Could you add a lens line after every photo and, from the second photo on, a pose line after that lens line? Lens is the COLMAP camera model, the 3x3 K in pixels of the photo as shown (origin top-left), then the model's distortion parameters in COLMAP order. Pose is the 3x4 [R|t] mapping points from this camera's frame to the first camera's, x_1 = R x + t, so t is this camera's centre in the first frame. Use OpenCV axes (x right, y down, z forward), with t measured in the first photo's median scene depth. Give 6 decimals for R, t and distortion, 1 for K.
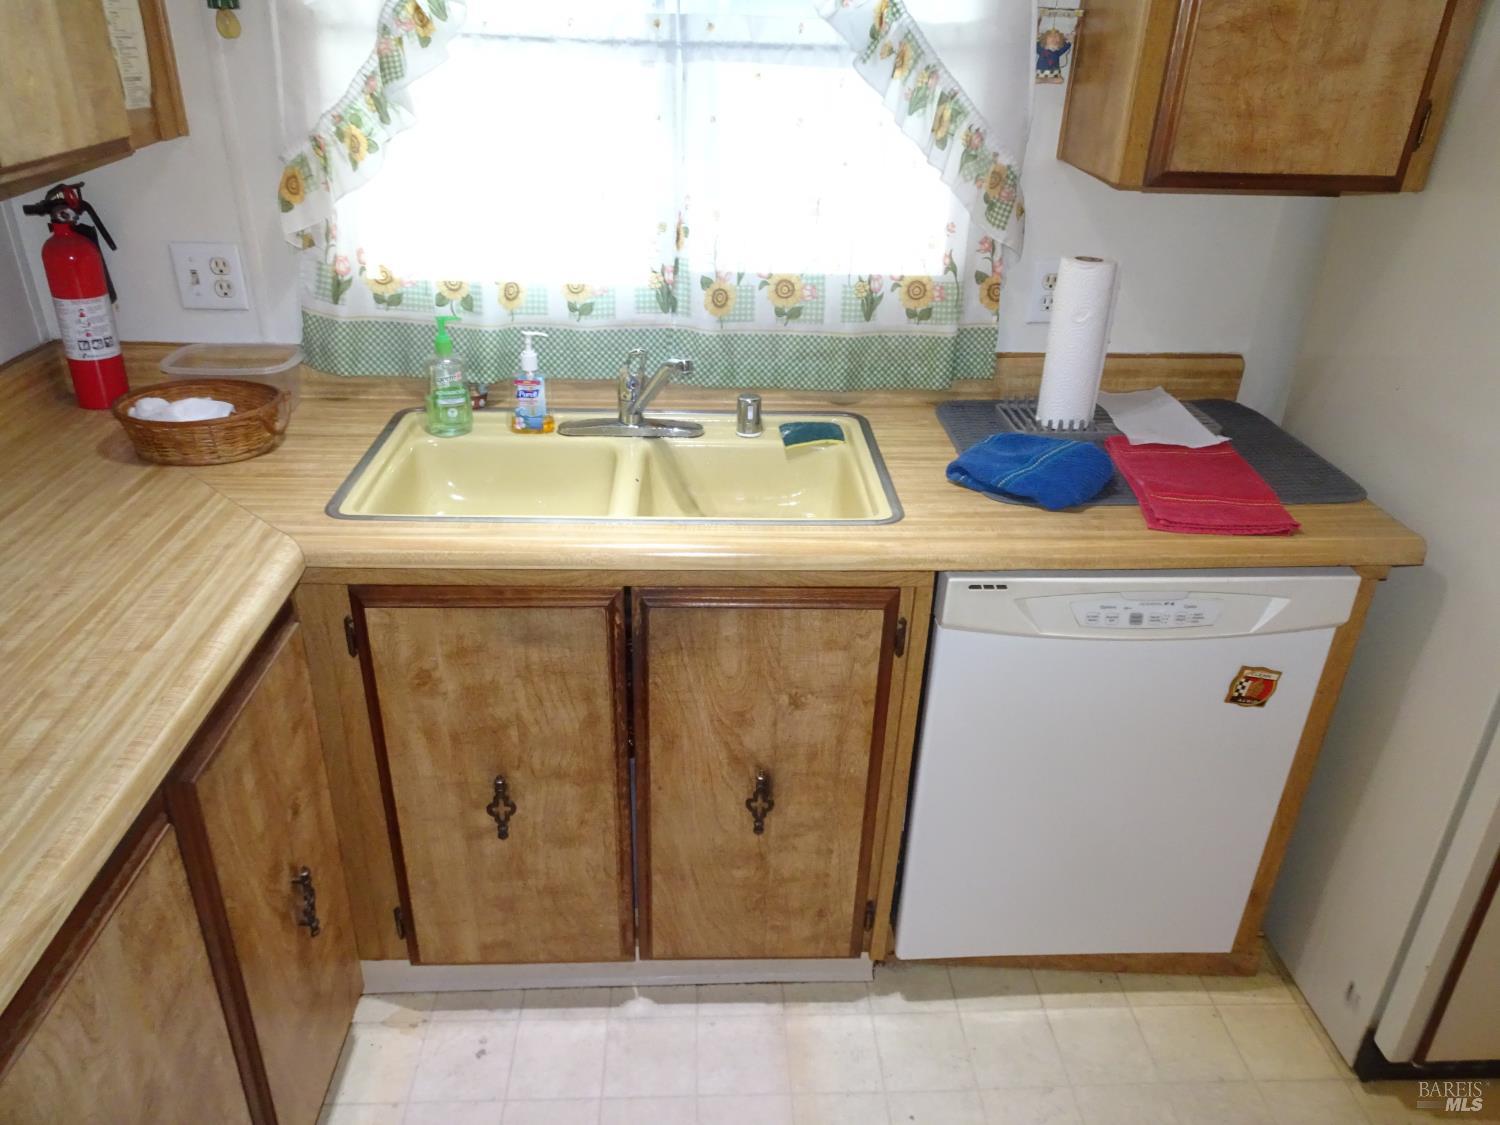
lens RADIAL K [[1061.2, 0, 750.0], [0, 1061.2, 562.5], [0, 0, 1]] dist [0.009744, -0.007447]
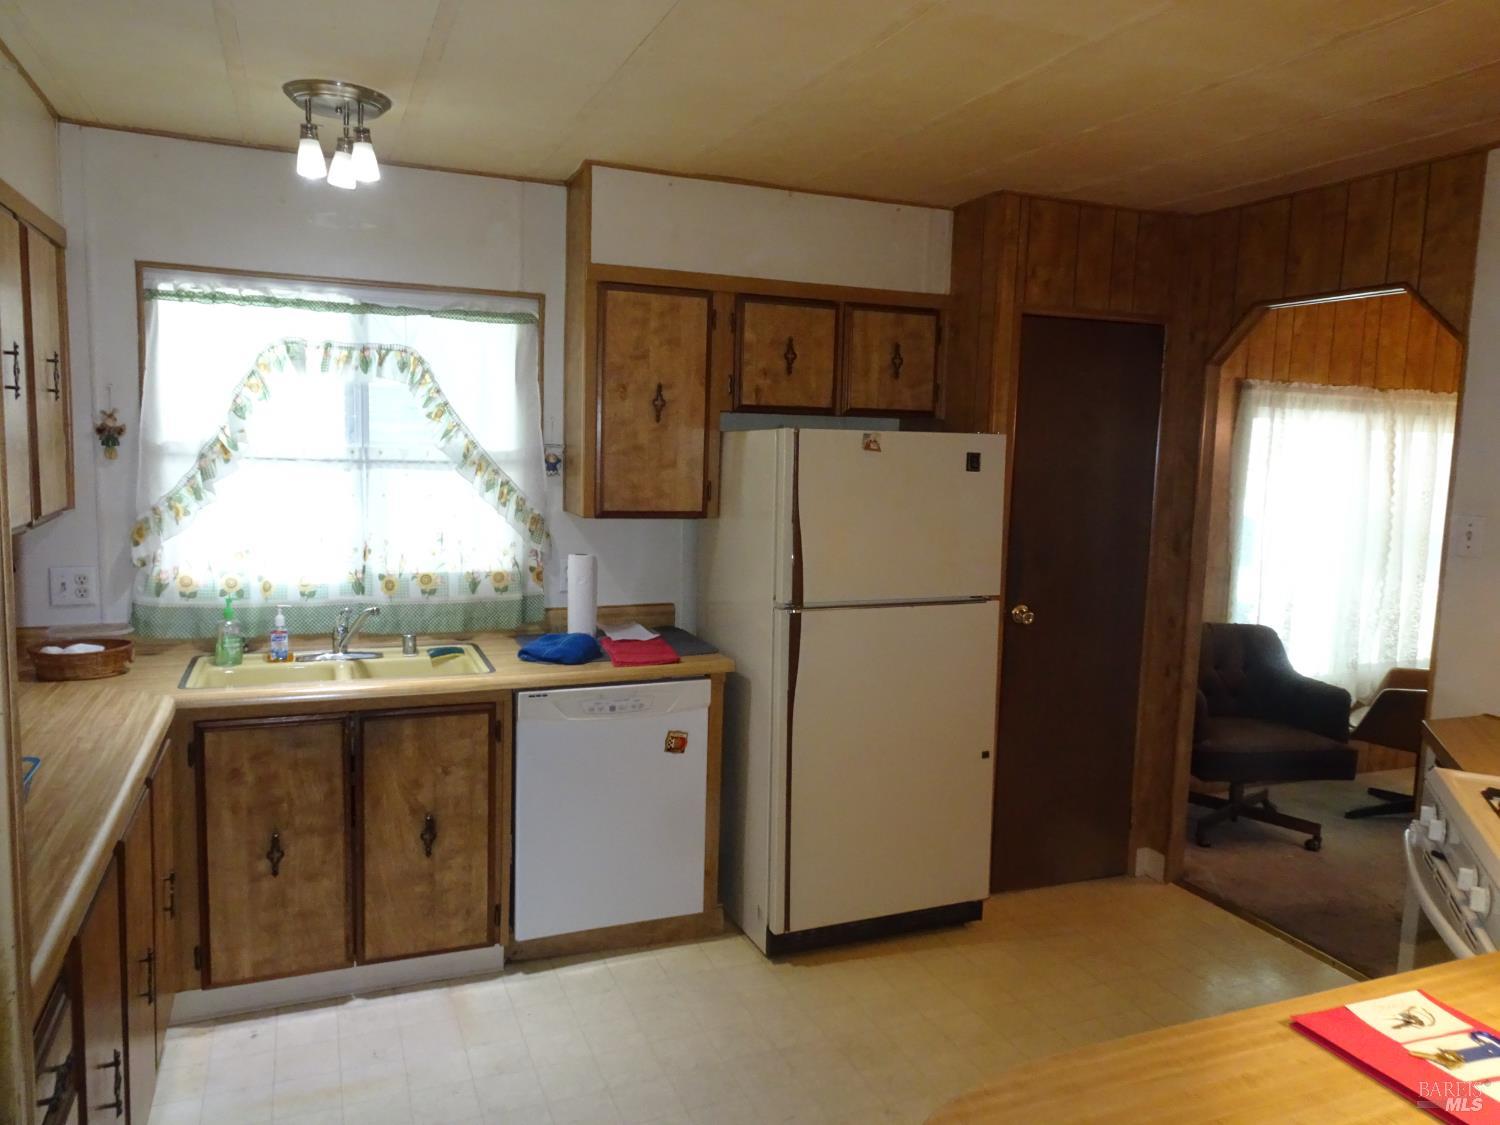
lens RADIAL K [[1067.3, 0, 750.0], [0, 1067.3, 562.5], [0, 0, 1]] dist [0.009282, -0.000236]
pose [[0.940931, -0.039273, 0.336313, -0.066684], [0.153420, 0.934891, -0.320065, 0.434685], [-0.301846, 0.352756, 0.885693, -0.908780]]
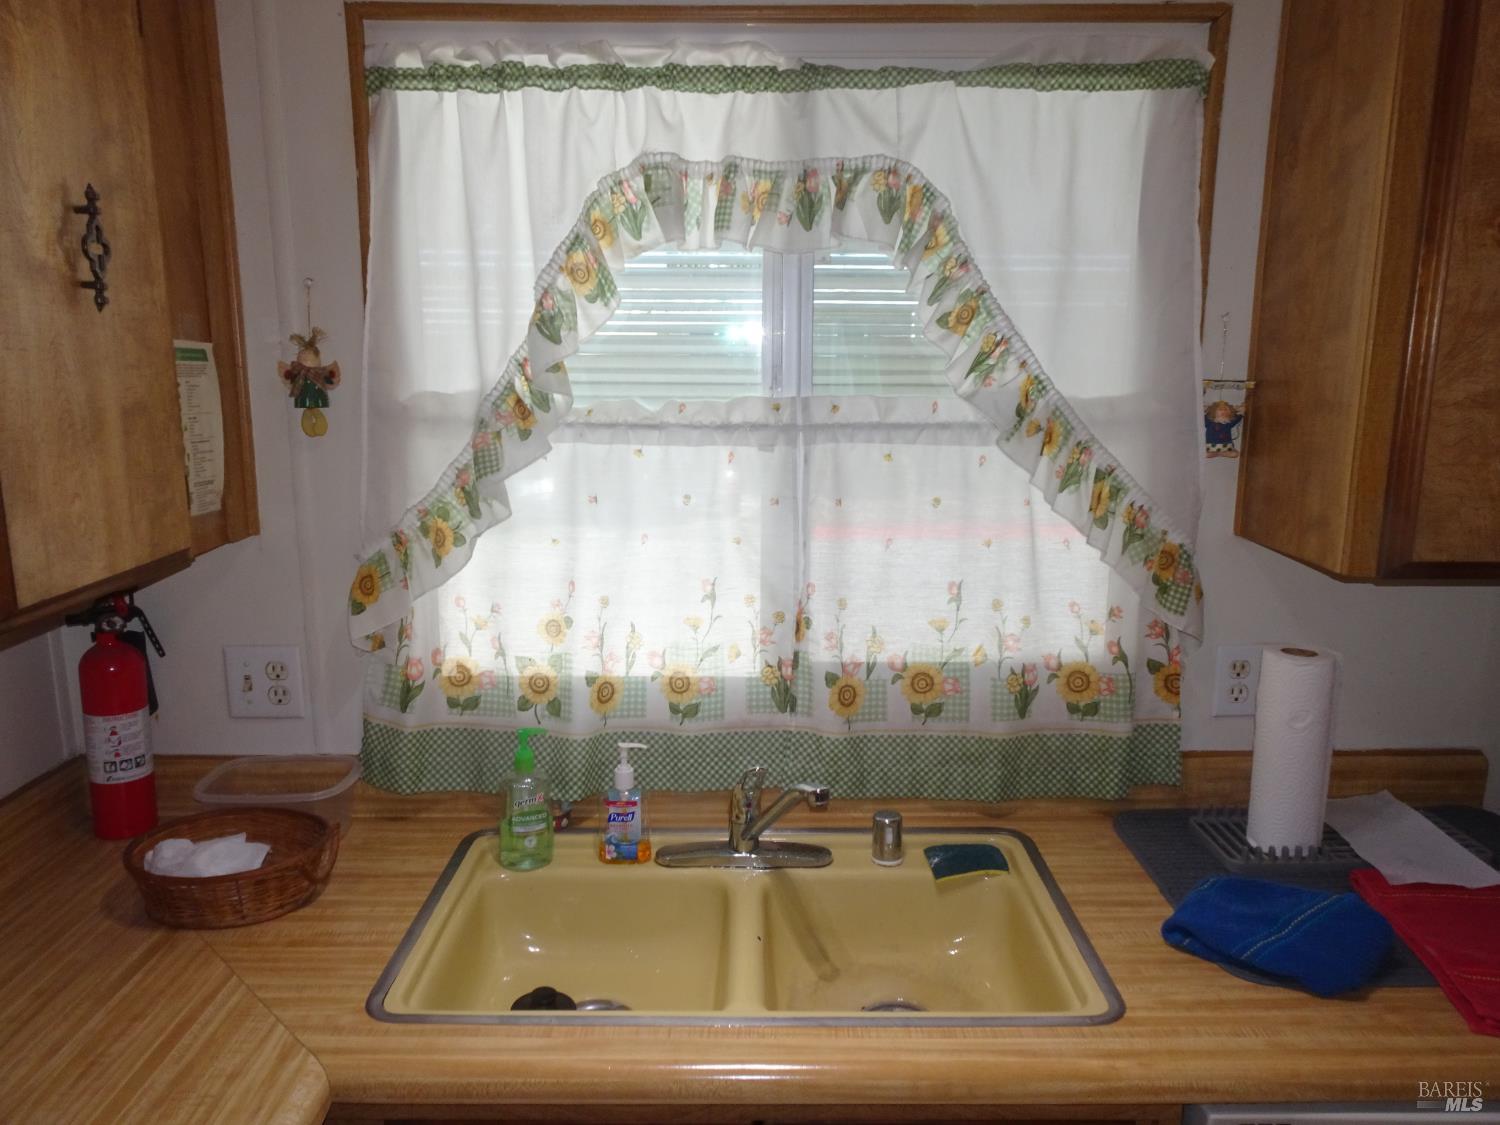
lens RADIAL K [[1067.3, 0, 750.0], [0, 1067.3, 562.5], [0, 0, 1]] dist [0.009282, -0.000236]
pose [[0.998677, -0.019512, -0.047577, -0.068217], [0.005237, 0.958994, -0.283379, -0.117628], [0.051155, 0.282755, 0.957827, 0.156383]]
